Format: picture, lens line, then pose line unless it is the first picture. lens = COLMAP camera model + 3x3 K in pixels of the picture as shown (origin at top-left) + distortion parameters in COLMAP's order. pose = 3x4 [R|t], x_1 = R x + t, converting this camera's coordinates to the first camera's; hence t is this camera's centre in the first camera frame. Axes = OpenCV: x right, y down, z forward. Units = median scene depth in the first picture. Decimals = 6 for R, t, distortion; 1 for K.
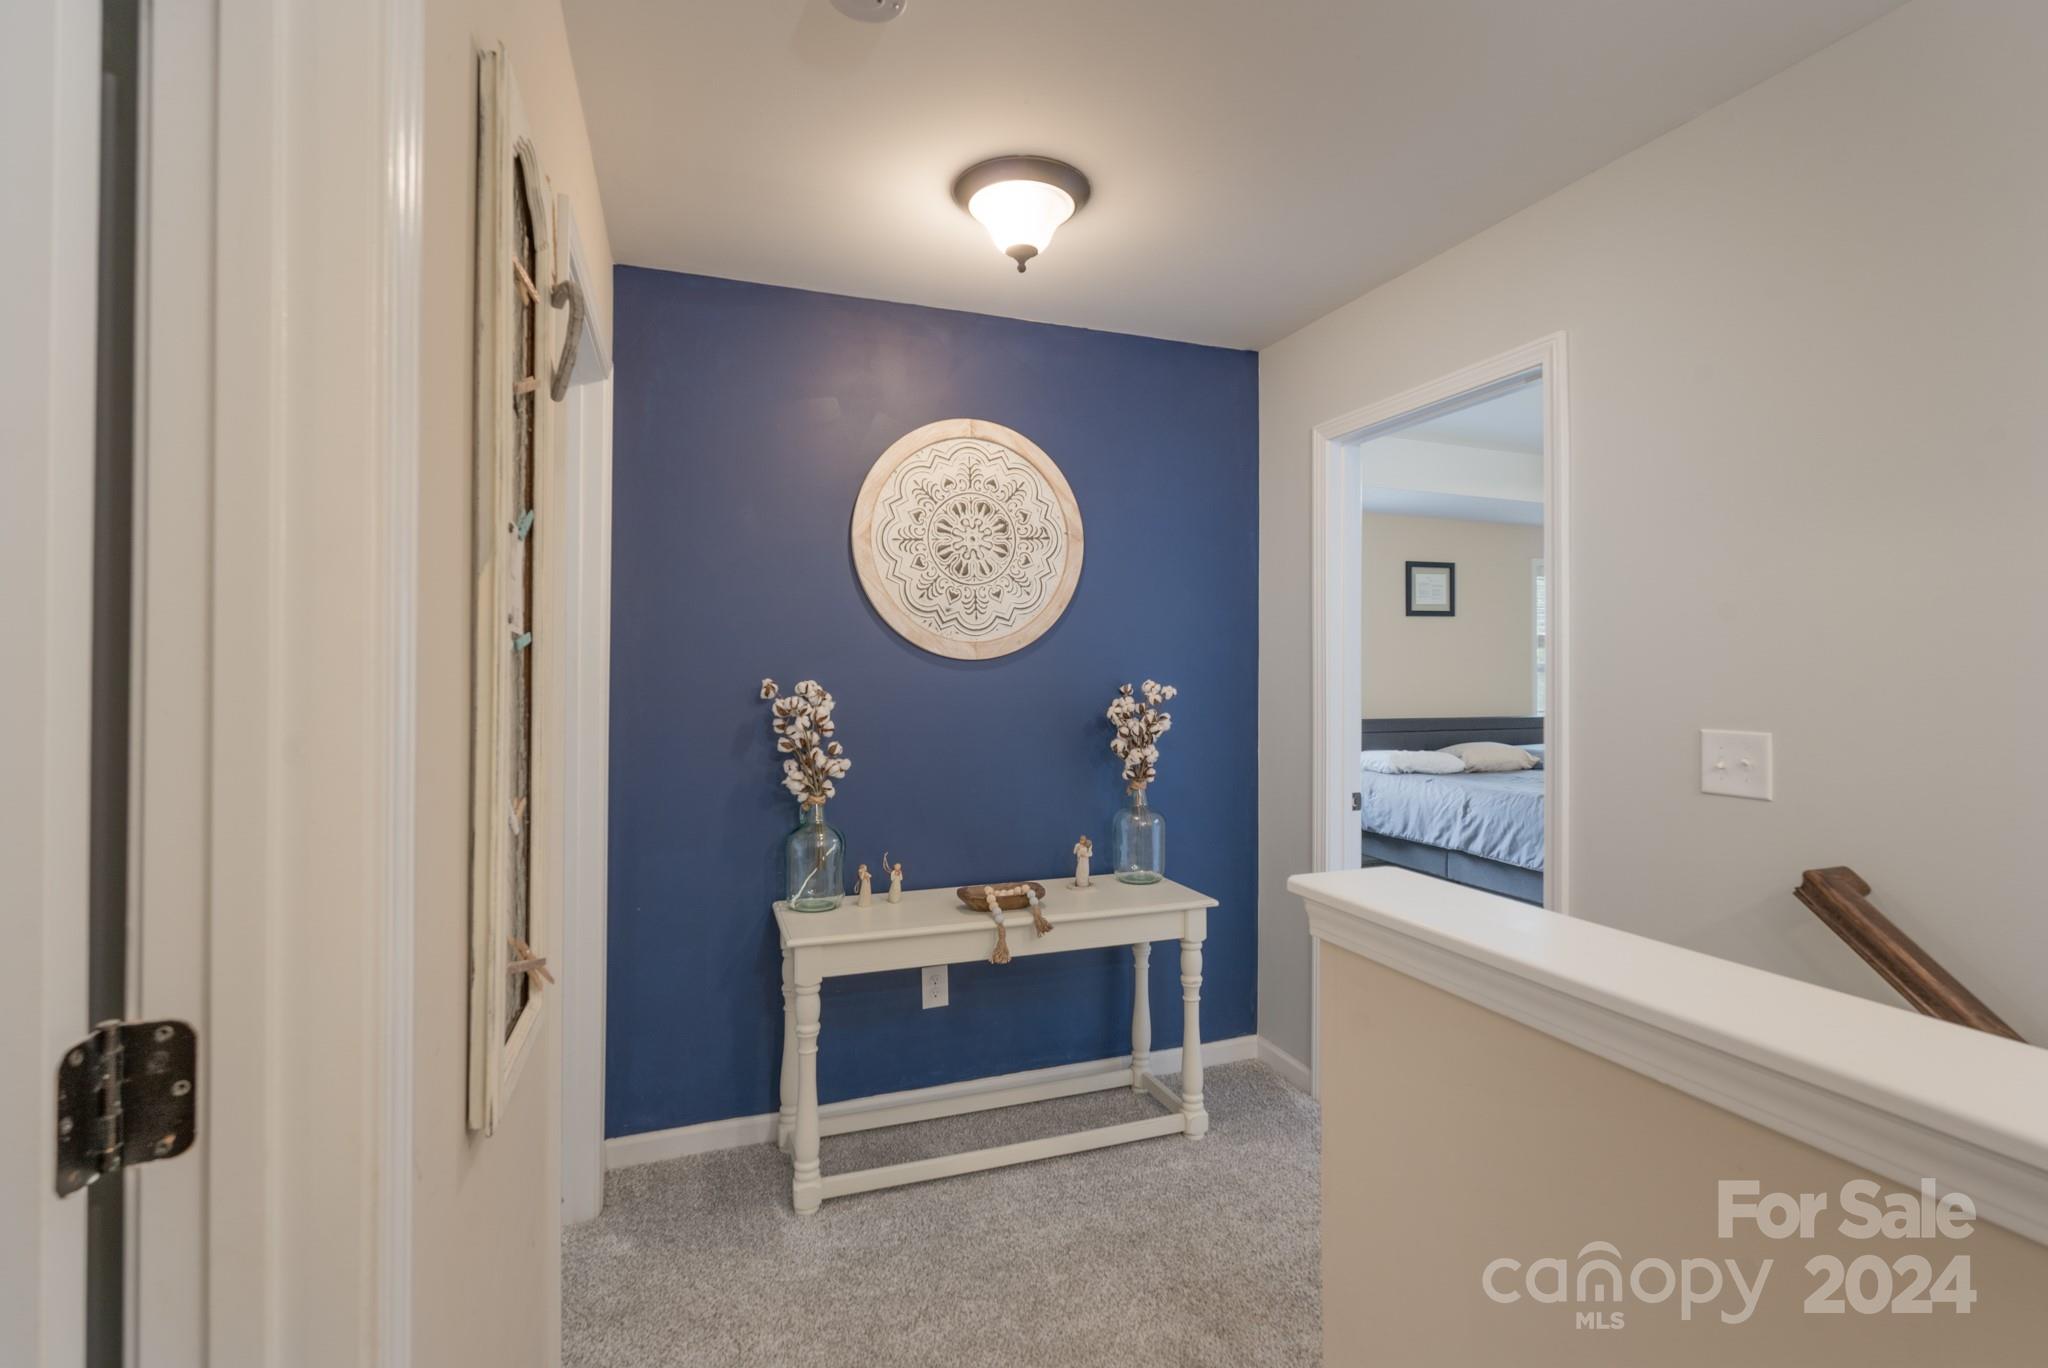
lens RADIAL K [[919.5, 0, 1025.5], [0, 919.5, 664.7], [0, 0, 1]] dist [-0.002313, 0.000109]
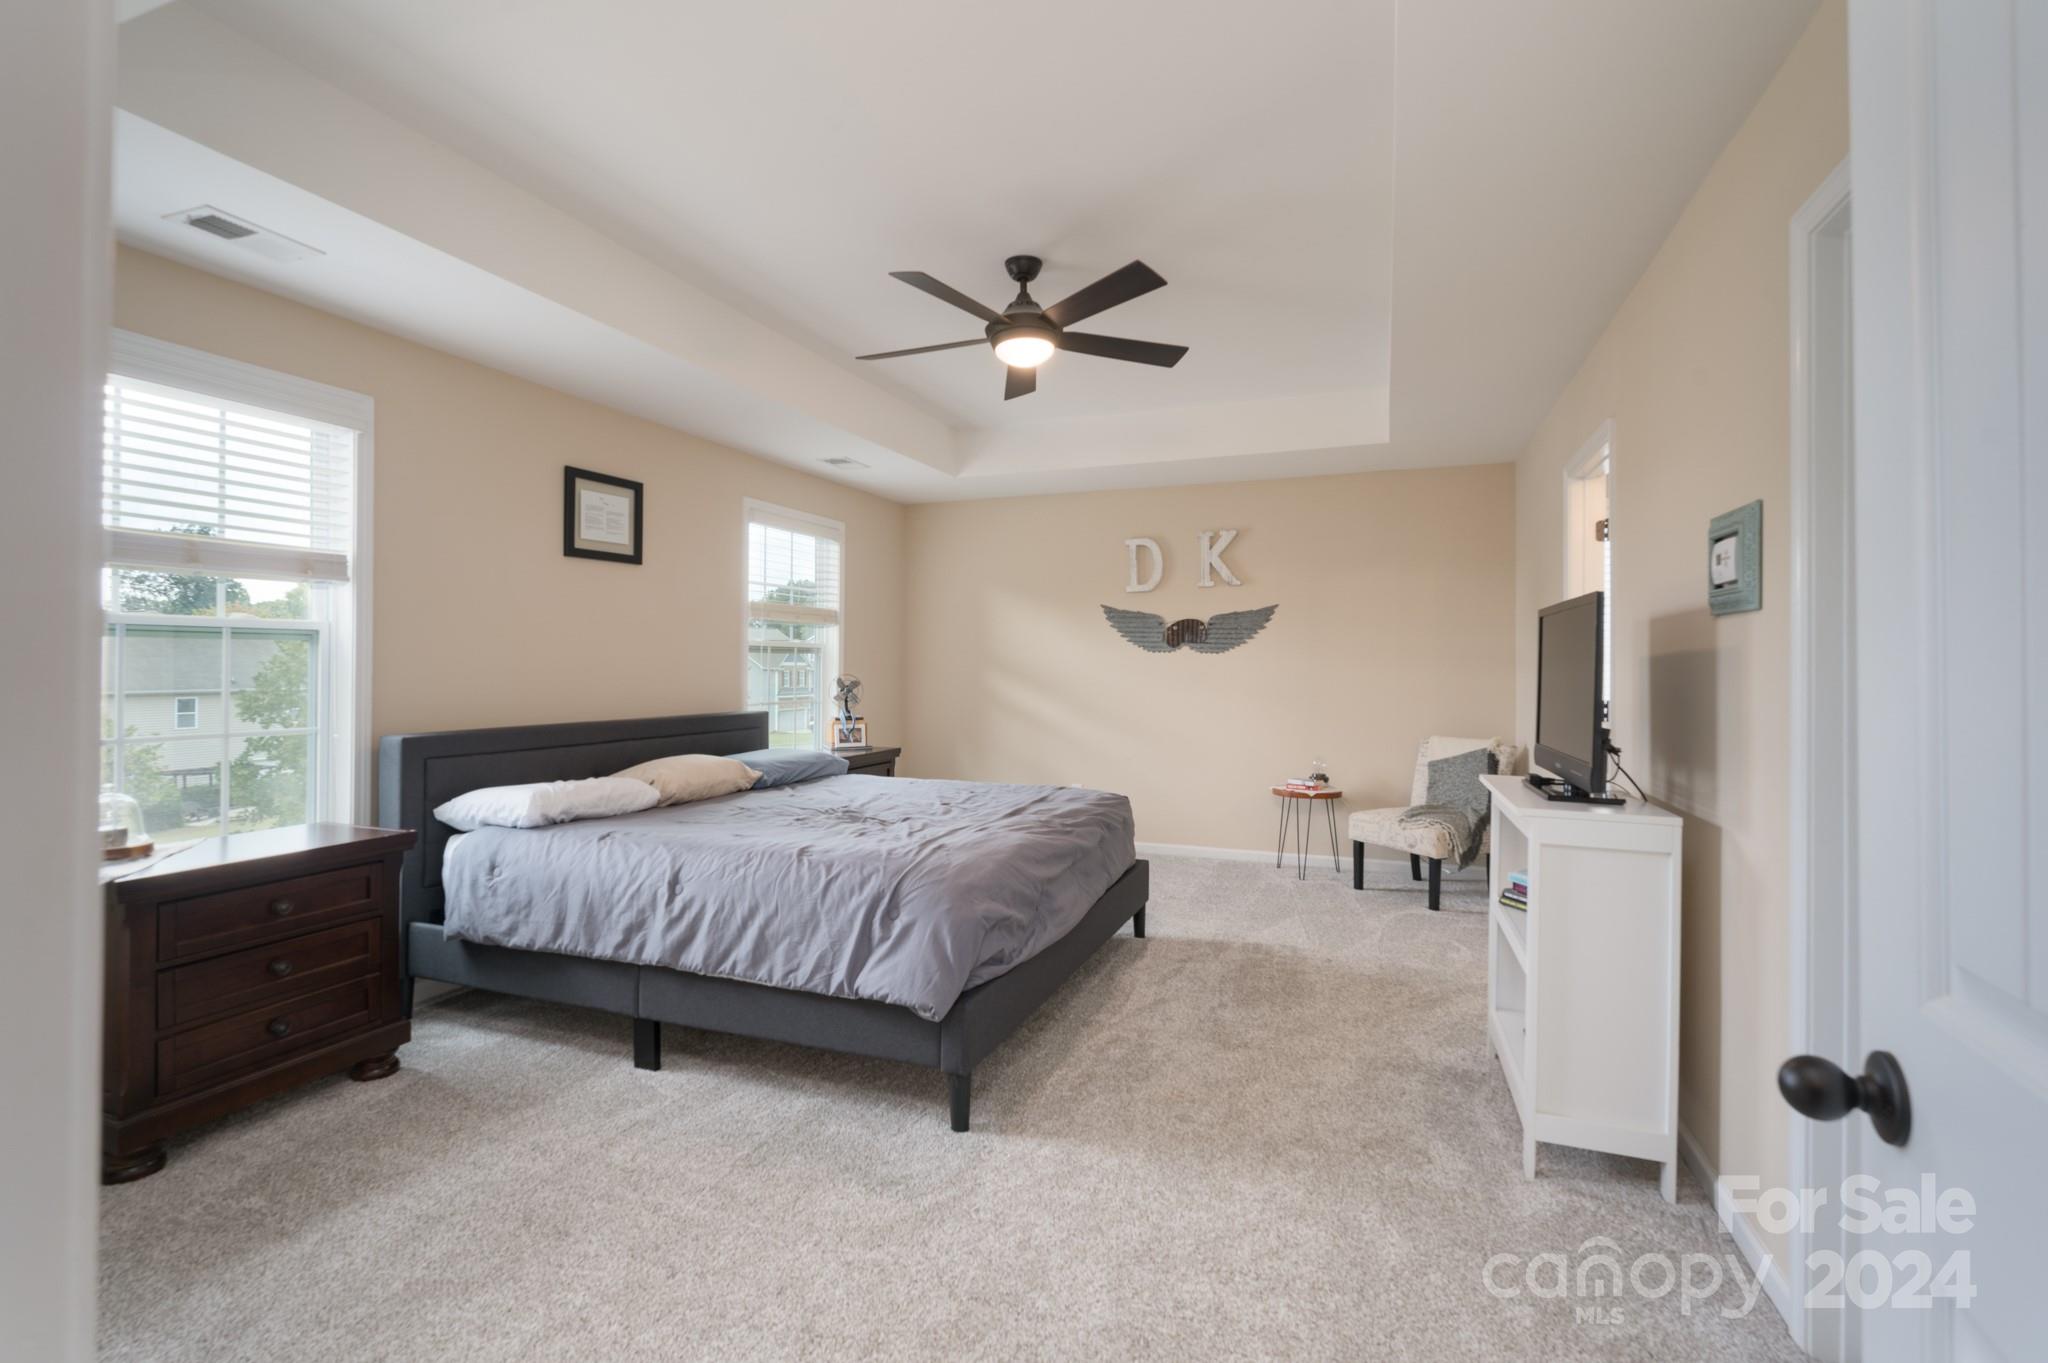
lens RADIAL K [[926.1, 0, 1019.6], [0, 926.1, 659.4], [0, 0, 1]] dist [-0.001215, 0.000500]
pose [[0.661304, 0.008319, 0.750072, 0.191580], [-0.005661, 0.999965, -0.006099, 0.023207], [-0.750097, -0.000213, 0.661328, 0.458101]]
